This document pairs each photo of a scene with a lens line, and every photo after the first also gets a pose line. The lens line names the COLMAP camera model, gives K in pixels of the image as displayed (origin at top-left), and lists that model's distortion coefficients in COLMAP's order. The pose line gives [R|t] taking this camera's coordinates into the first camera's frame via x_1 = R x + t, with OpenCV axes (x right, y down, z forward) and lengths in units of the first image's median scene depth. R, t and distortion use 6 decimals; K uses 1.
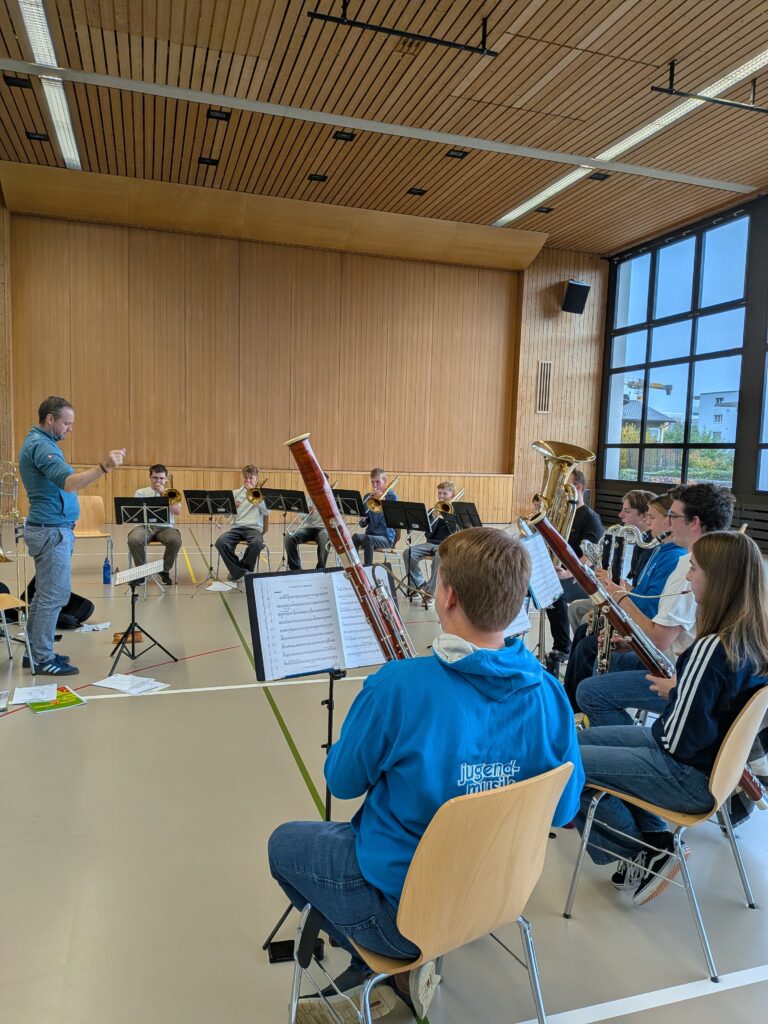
lens RADIAL K [[722.3, 0, 384.0], [0, 722.3, 512.0], [0, 0, 1]] dist [0.080832, -0.121361]
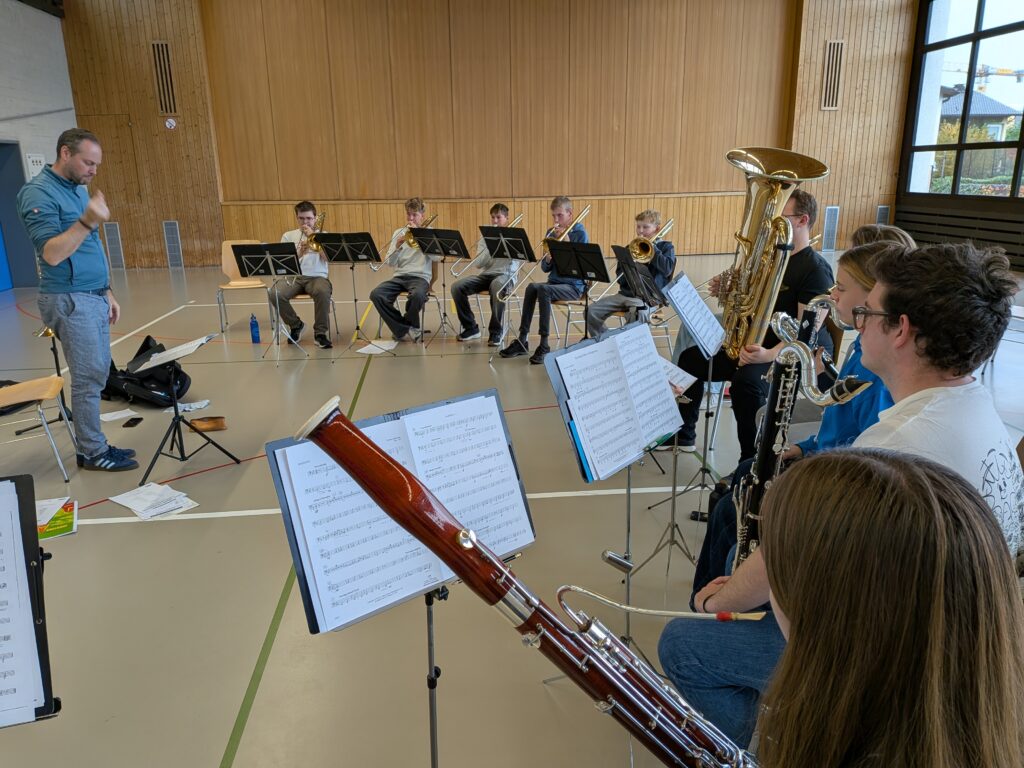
lens RADIAL K [[722.3, 0, 509.8], [0, 722.3, 364.1], [0, 0, 1]] dist [0.080832, -0.121361]
pose [[0.975013, 0.013263, -0.221750, 0.108525], [0.025938, 0.984591, 0.172937, -0.018690], [0.220627, -0.174367, 0.959646, 0.197778]]
